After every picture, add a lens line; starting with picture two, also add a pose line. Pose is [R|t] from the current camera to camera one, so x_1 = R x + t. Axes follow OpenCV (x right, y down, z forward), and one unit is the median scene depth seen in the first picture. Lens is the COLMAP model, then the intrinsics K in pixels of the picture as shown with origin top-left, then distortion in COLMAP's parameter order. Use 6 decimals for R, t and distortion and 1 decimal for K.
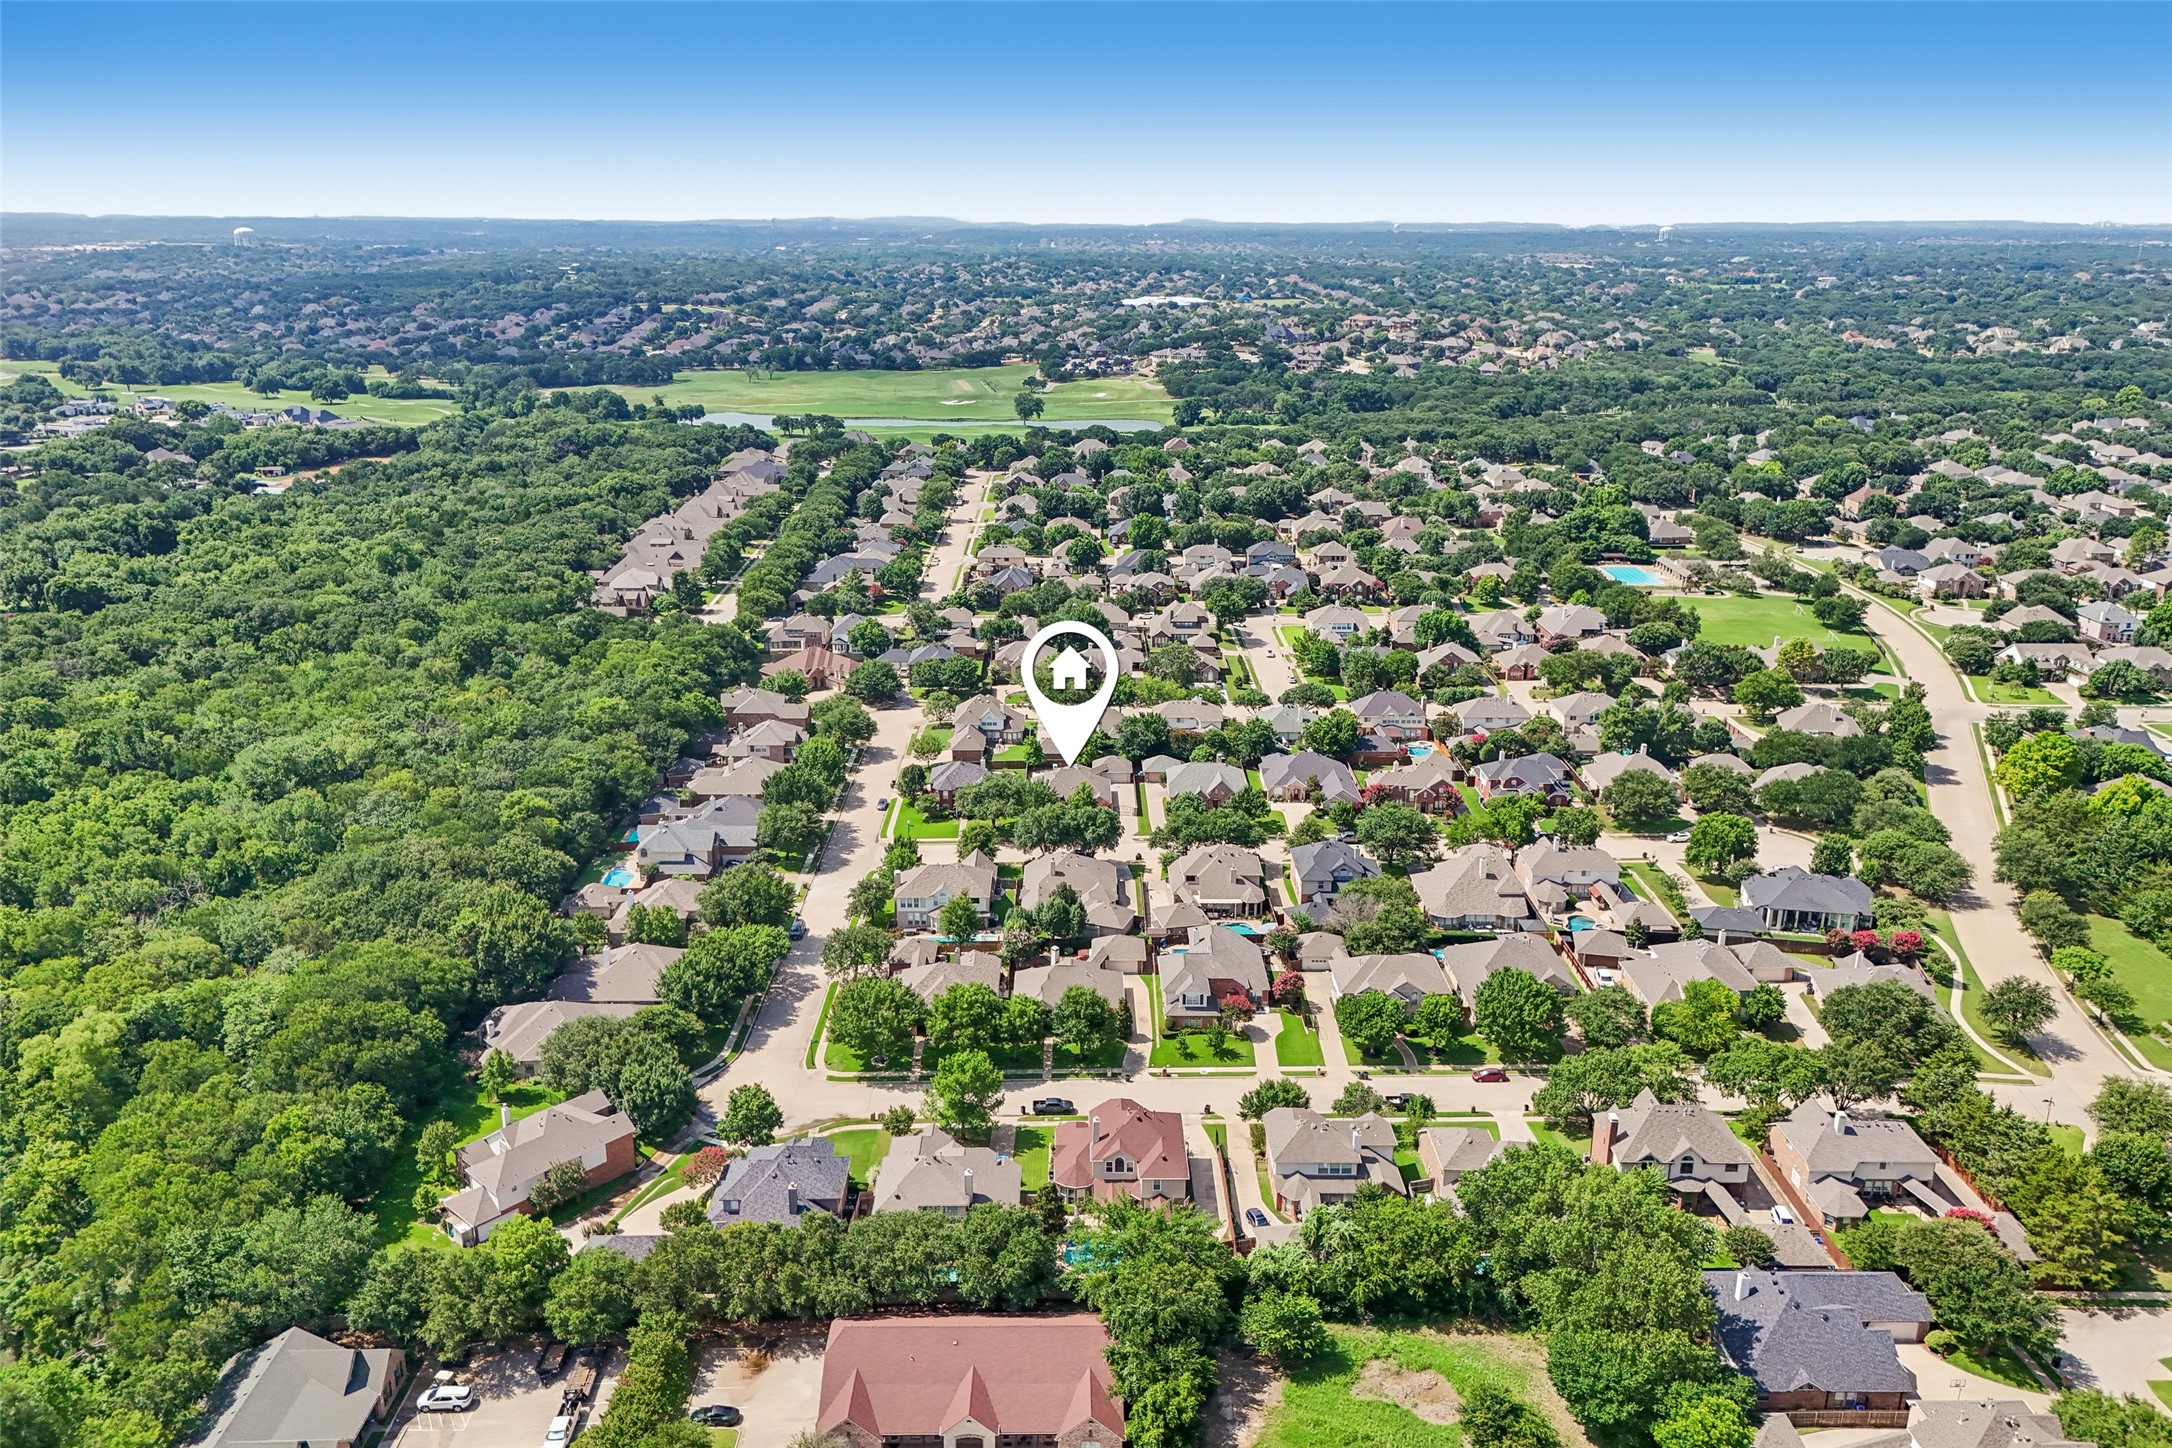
lens RADIAL K [[1421.1, 0, 1085.7], [0, 1421.1, 722.4], [0, 0, 1]] dist [0.035522, -0.011180]
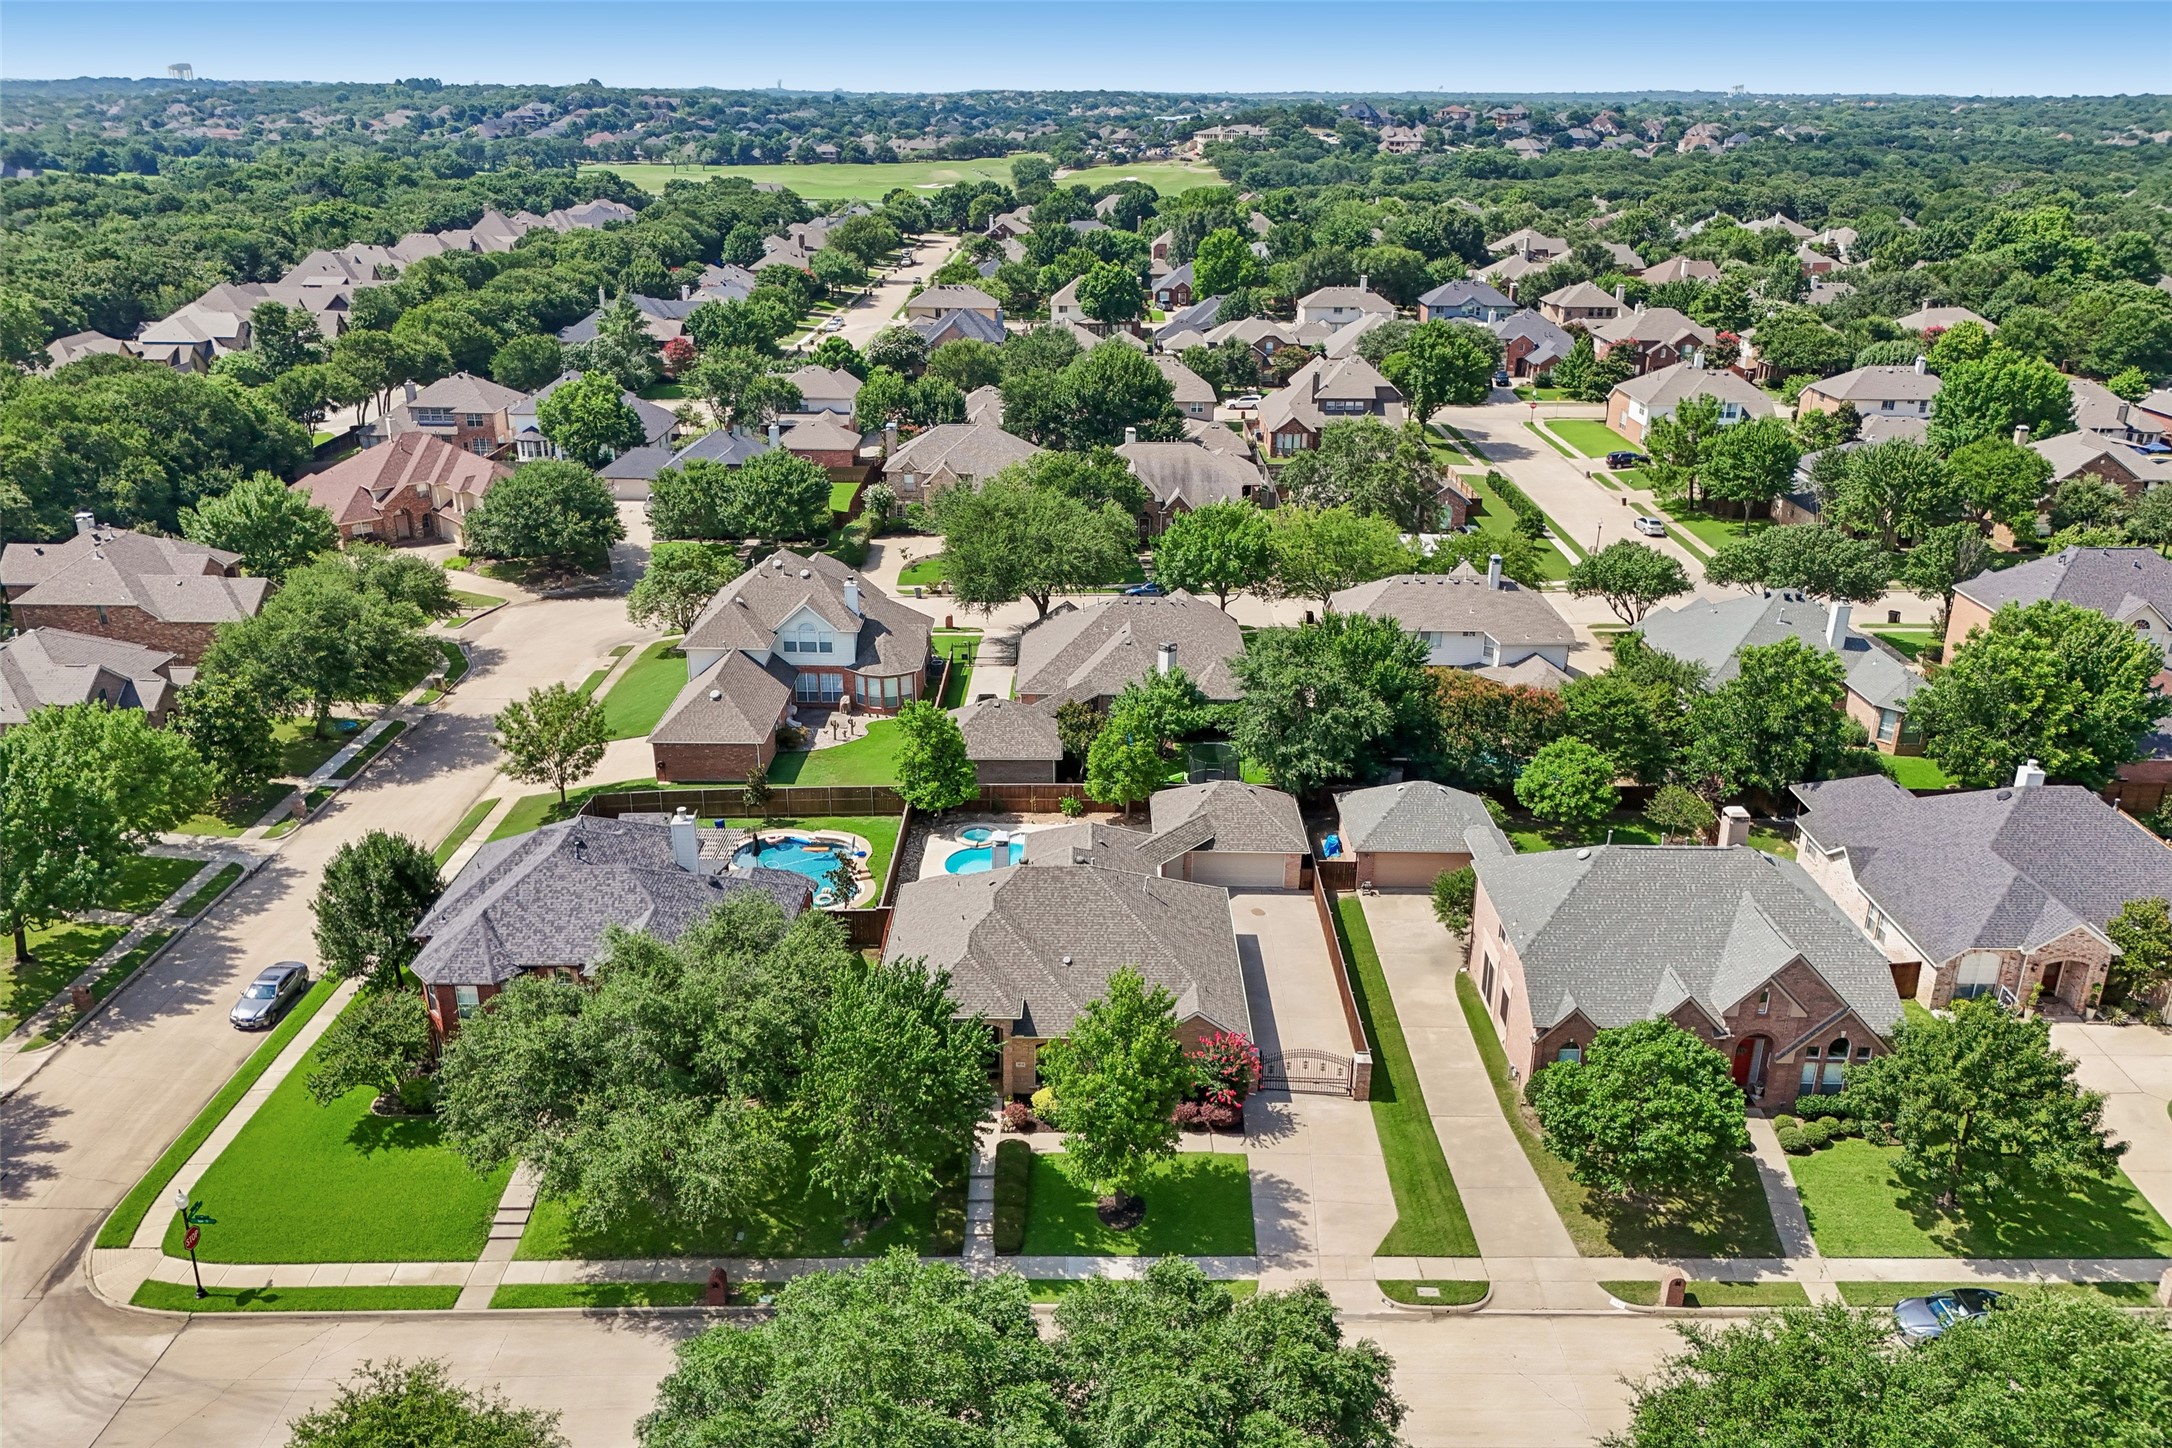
lens RADIAL K [[1421.1, 0, 1086.0], [0, 1421.1, 724.3], [0, 0, 1]] dist [0.035522, -0.011180]
pose [[0.999896, 0.009031, -0.011259, -0.003814], [-0.008143, 0.997033, 0.076541, -0.005590], [0.011916, -0.076441, 0.997003, 0.614832]]
